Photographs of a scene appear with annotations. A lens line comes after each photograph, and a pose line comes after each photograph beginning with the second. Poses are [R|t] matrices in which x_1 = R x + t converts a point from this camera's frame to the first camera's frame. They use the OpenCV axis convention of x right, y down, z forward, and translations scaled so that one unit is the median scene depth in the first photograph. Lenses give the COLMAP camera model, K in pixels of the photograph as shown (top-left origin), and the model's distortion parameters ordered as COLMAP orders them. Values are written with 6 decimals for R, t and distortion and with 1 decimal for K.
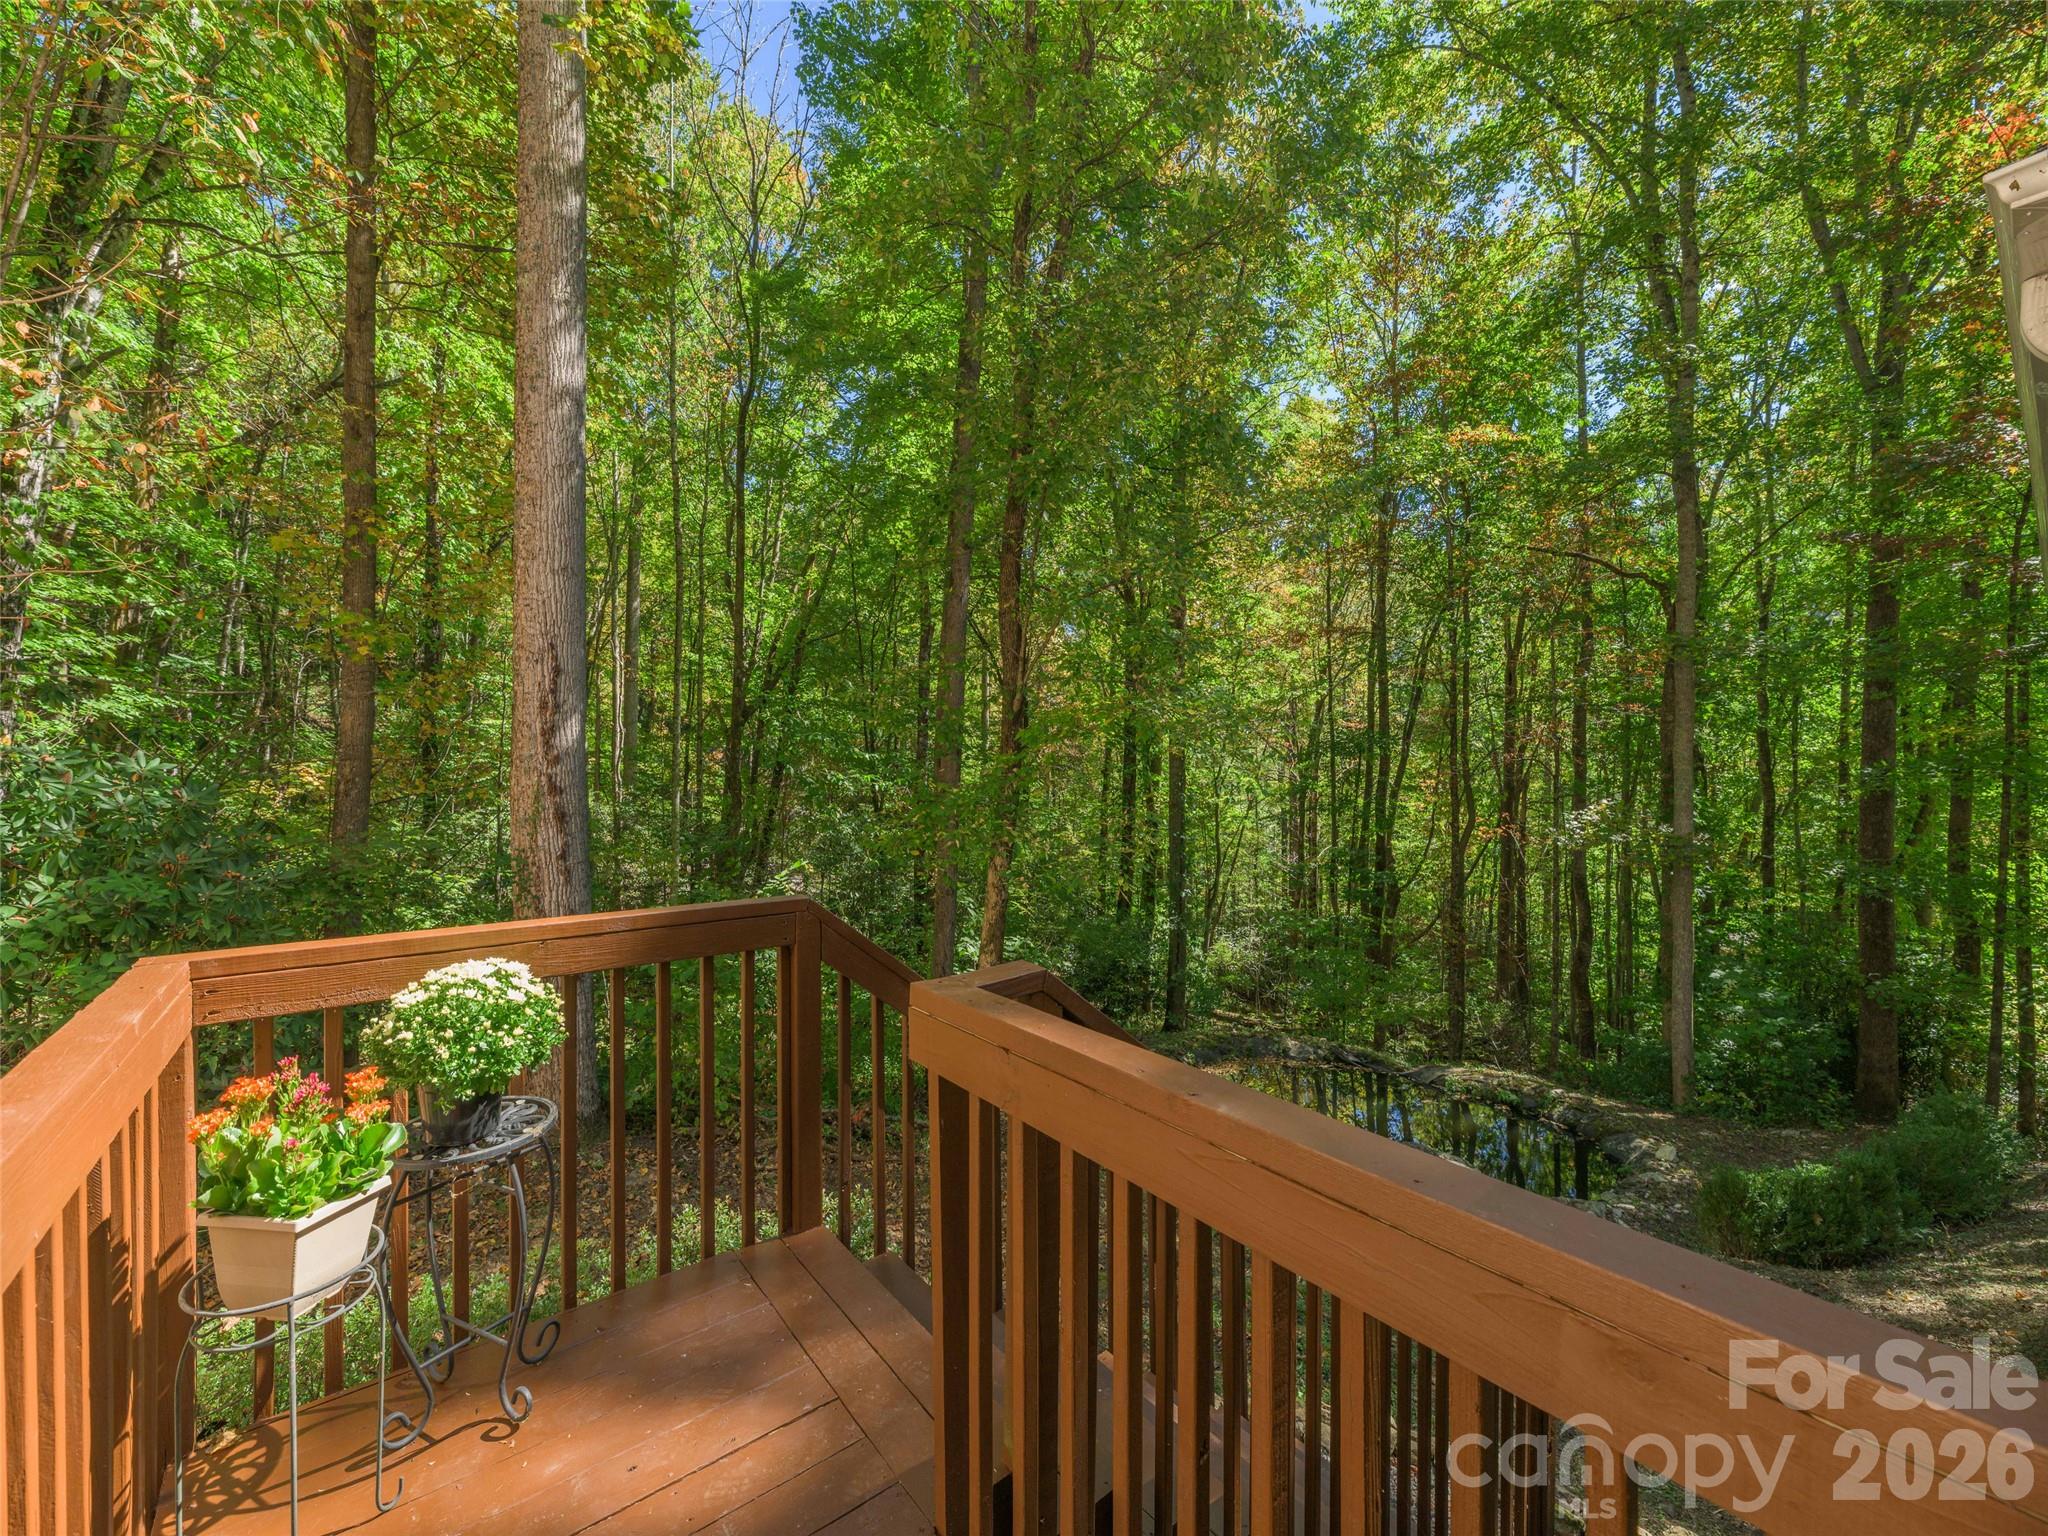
lens RADIAL K [[816.5, 0, 1029.9], [0, 816.5, 766.5], [0, 0, 1]] dist [-0.015007, -0.000121]
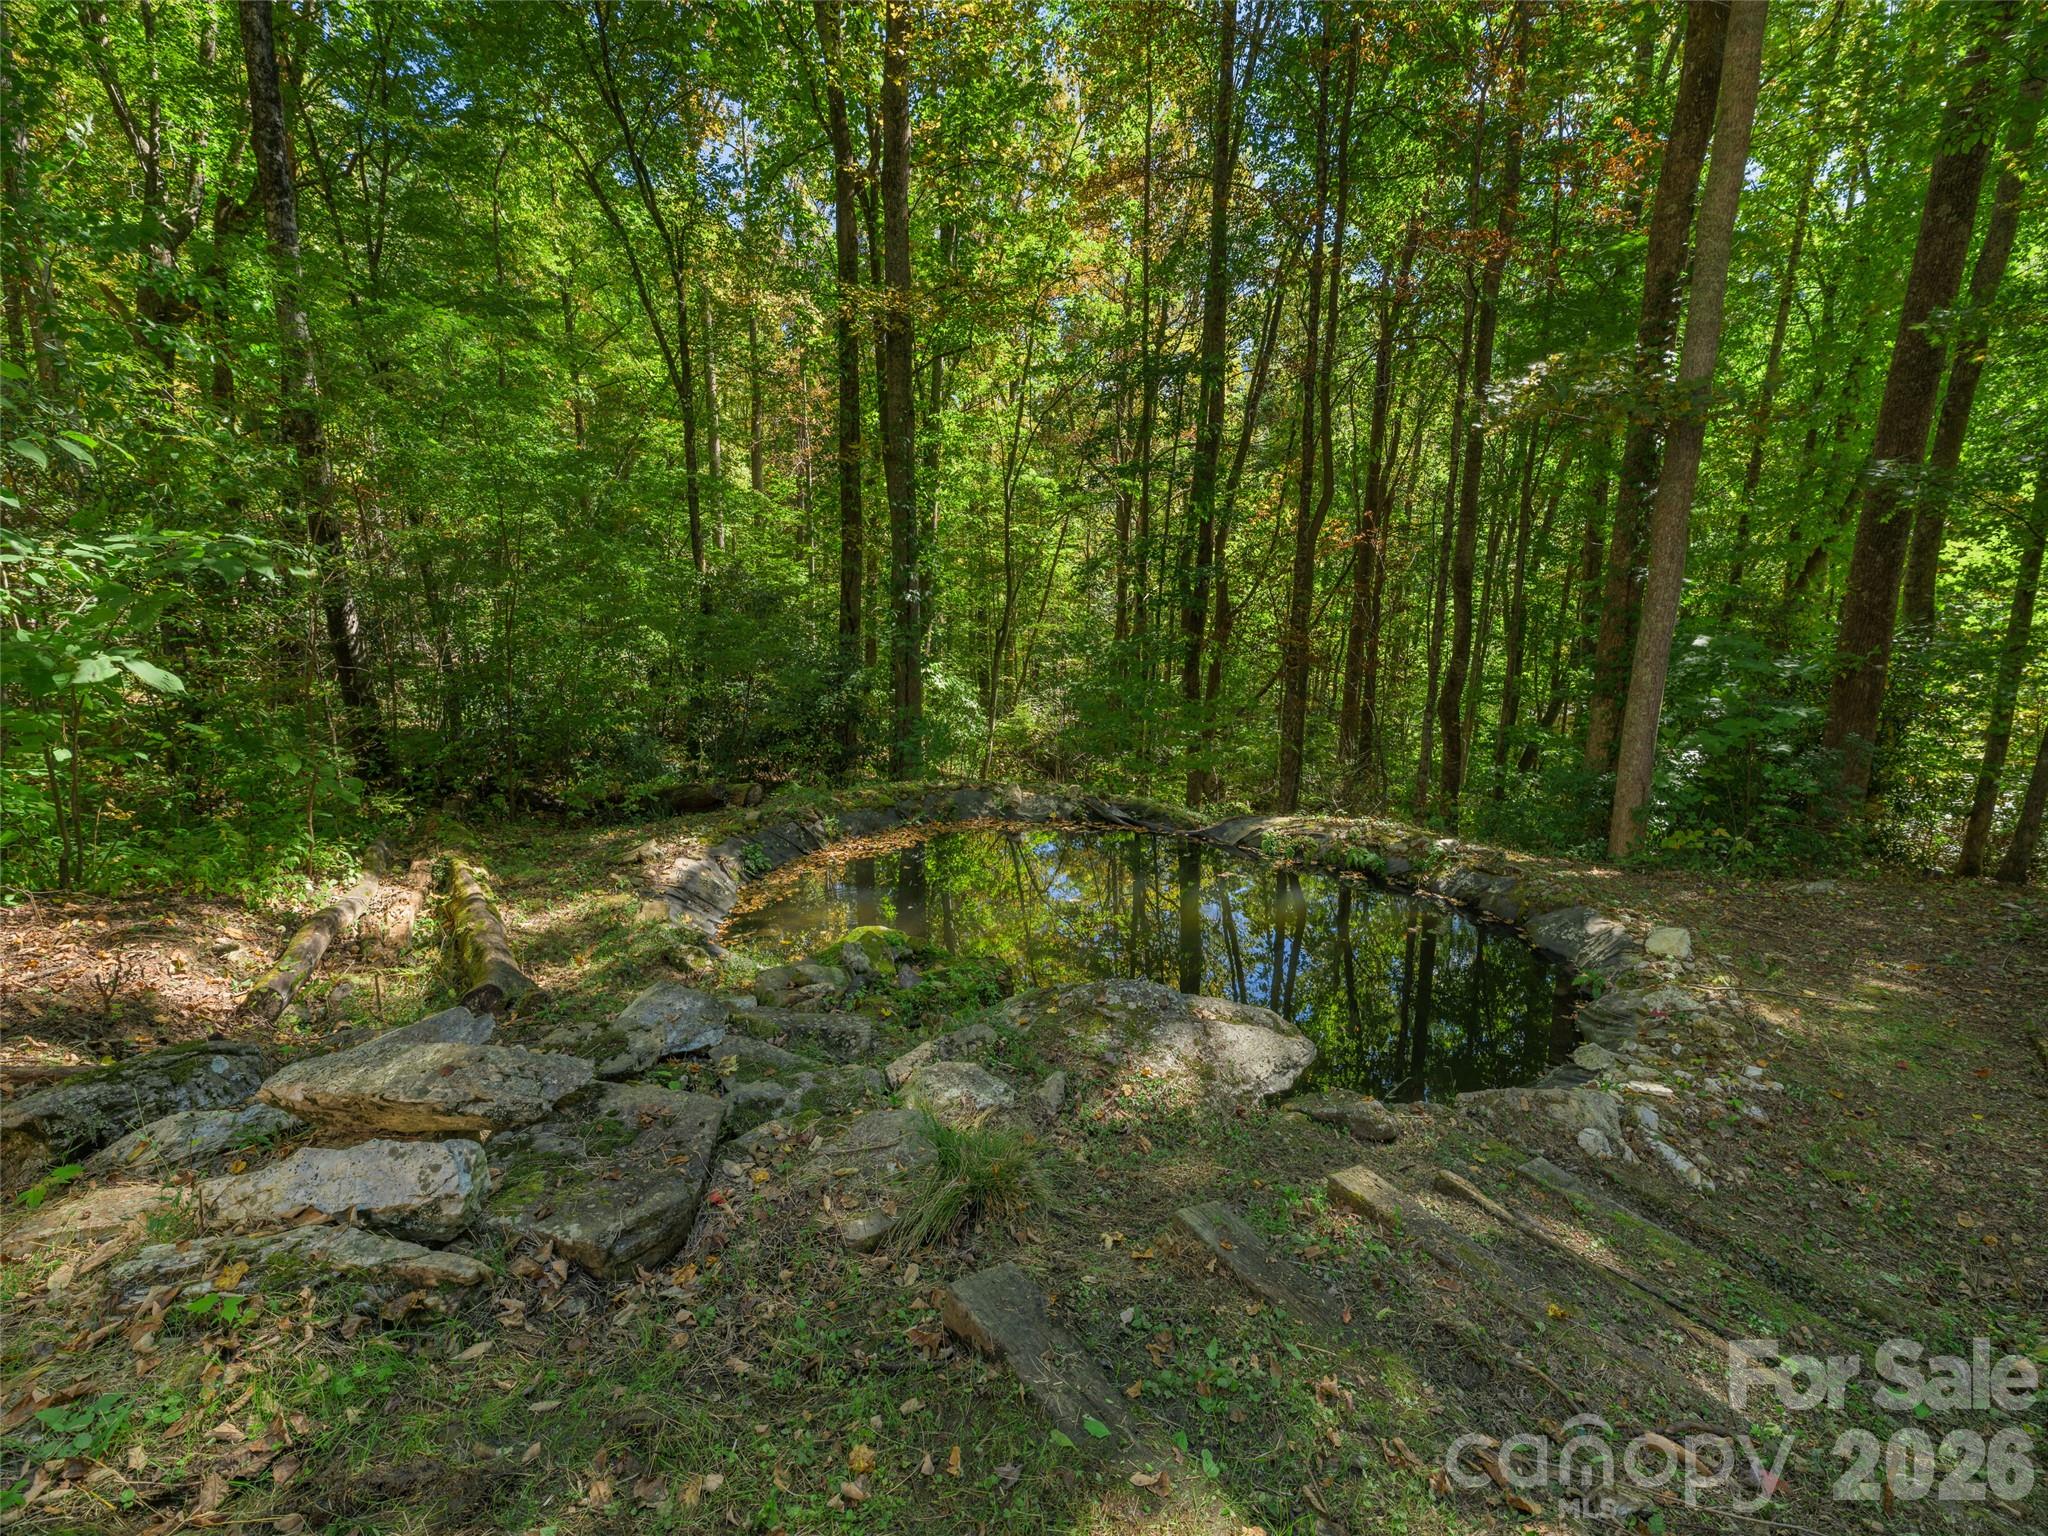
lens RADIAL K [[816.5, 0, 1023.2], [0, 816.5, 760.6], [0, 0, 1]] dist [-0.015007, -0.000121]
pose [[0.988400, -0.047626, 0.144209, 0.270517], [0.014037, 0.974140, 0.225507, 0.205249], [-0.151220, -0.220867, 0.963509, 0.490600]]
